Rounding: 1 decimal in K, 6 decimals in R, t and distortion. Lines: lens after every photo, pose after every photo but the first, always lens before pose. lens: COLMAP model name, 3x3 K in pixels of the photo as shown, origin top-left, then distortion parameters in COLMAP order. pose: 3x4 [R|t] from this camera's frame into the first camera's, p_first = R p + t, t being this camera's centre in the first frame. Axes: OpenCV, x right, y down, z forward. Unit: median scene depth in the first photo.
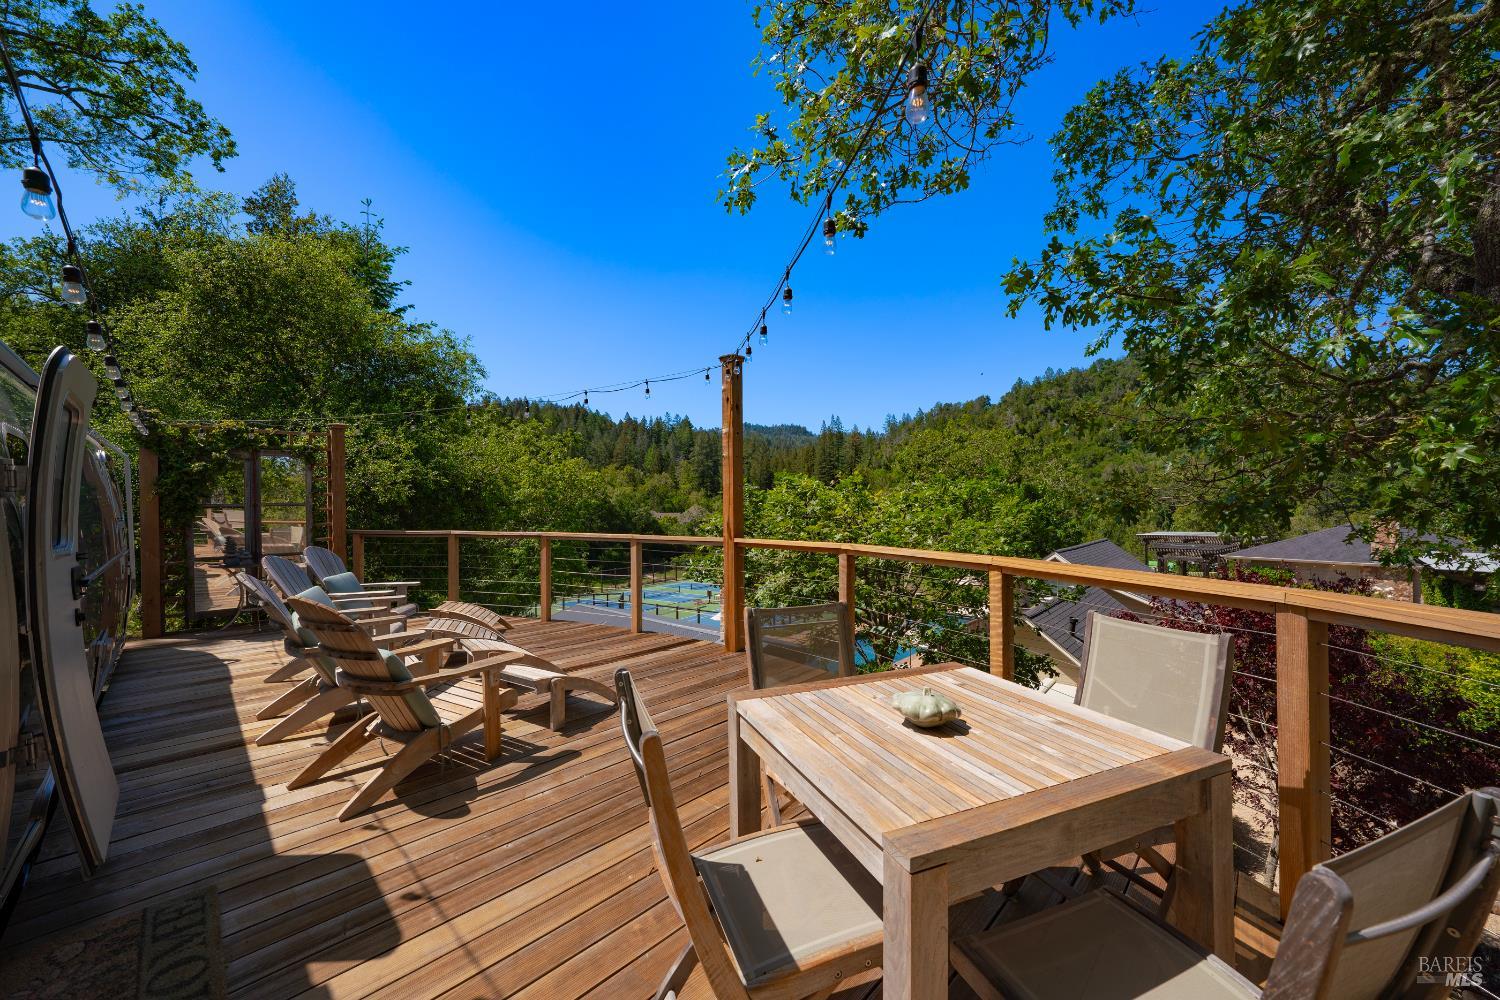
lens RADIAL K [[545.9, 0, 741.1], [0, 545.9, 501.9], [0, 0, 1]] dist [-0.011281, -0.000002]
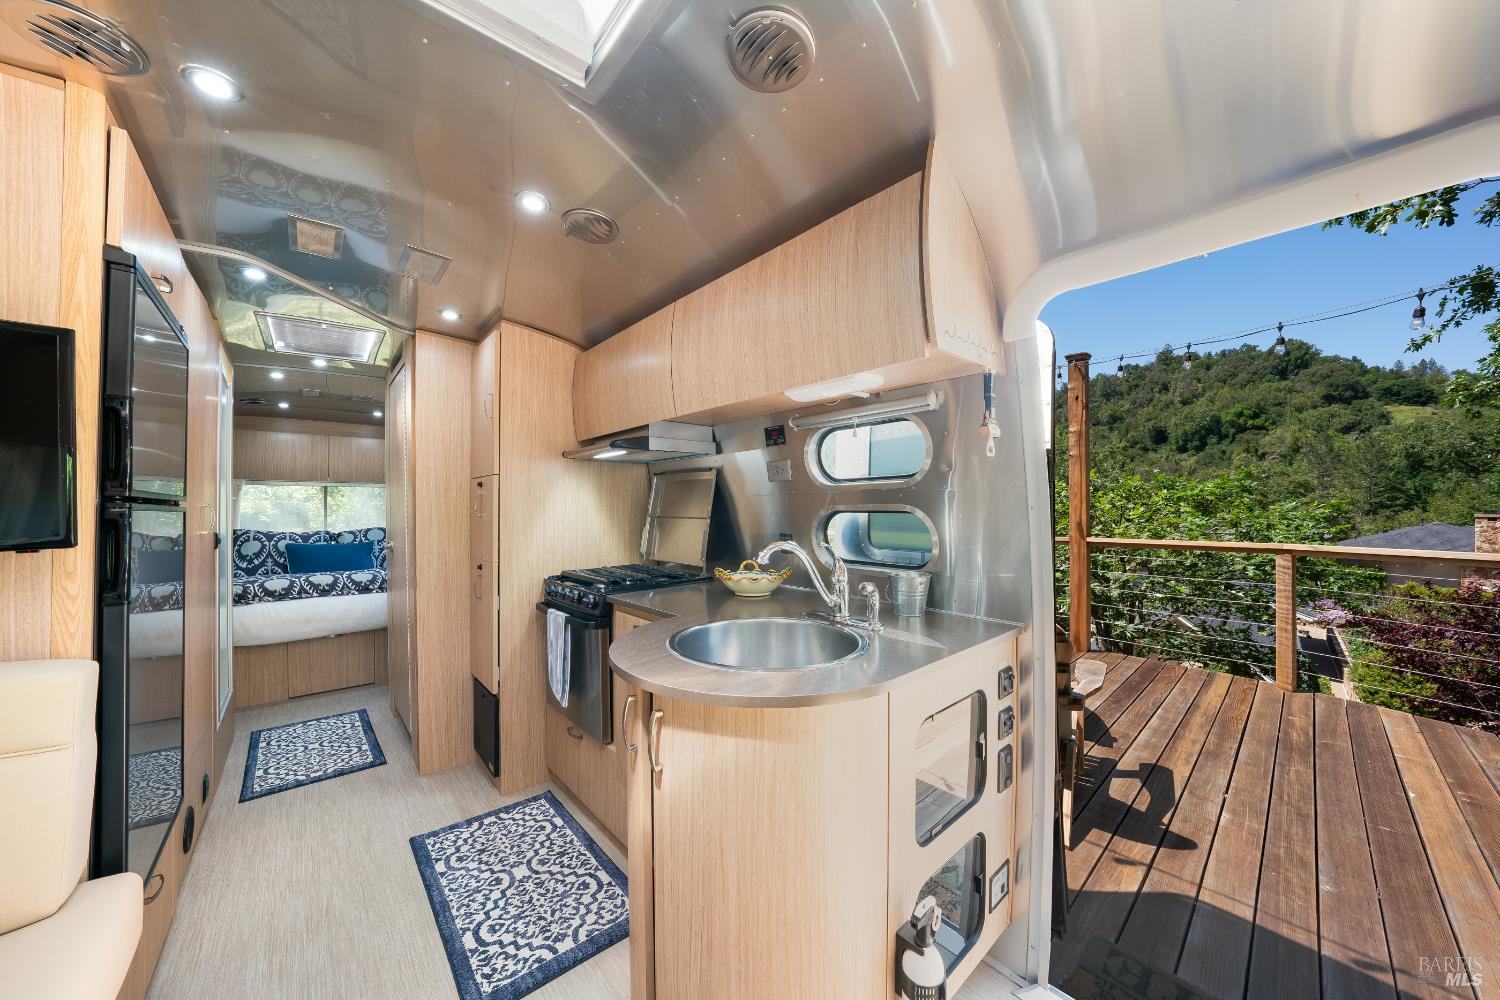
lens RADIAL K [[505.0, 0, 764.4], [0, 505.0, 498.0], [0, 0, 1]] dist [-0.001257, -0.000073]
pose [[0.999492, -0.001658, -0.031828, -0.959776], [0.001444, 0.999976, -0.006735, -0.000629], [0.031838, 0.006686, 0.999471, 0.098408]]
